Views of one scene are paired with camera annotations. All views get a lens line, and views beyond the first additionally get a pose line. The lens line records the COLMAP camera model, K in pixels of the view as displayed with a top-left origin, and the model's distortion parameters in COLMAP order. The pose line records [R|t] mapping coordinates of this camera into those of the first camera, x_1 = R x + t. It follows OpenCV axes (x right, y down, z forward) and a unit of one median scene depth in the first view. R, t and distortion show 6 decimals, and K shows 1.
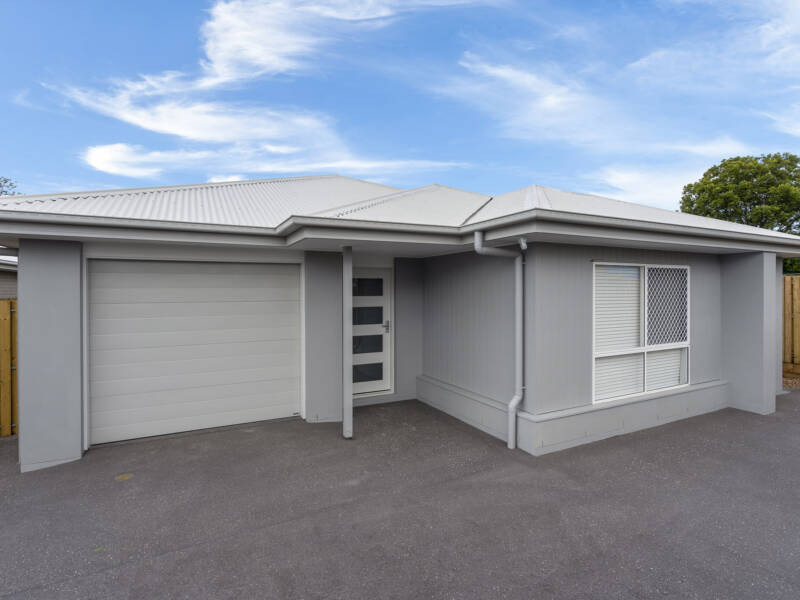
lens RADIAL K [[409.2, 0, 400.0], [0, 409.2, 300.0], [0, 0, 1]] dist [-0.000733, 0.001151]
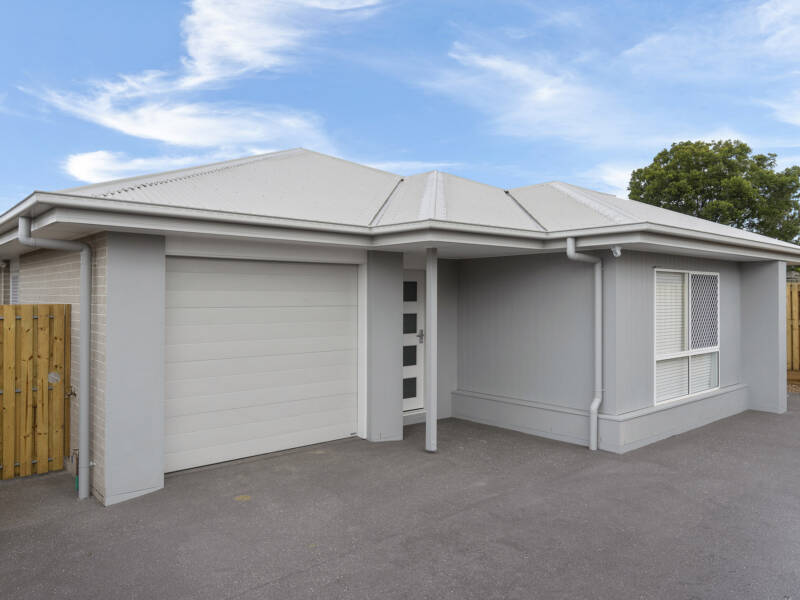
lens RADIAL K [[591.0, 0, 400.0], [0, 591.0, 300.0], [0, 0, 1]] dist [0.008626, 0.001040]
pose [[0.968131, 0.003578, 0.250419, -0.484240], [0.000960, 0.999838, -0.017994, 0.012718], [-0.250443, 0.017661, 0.967970, -0.267839]]
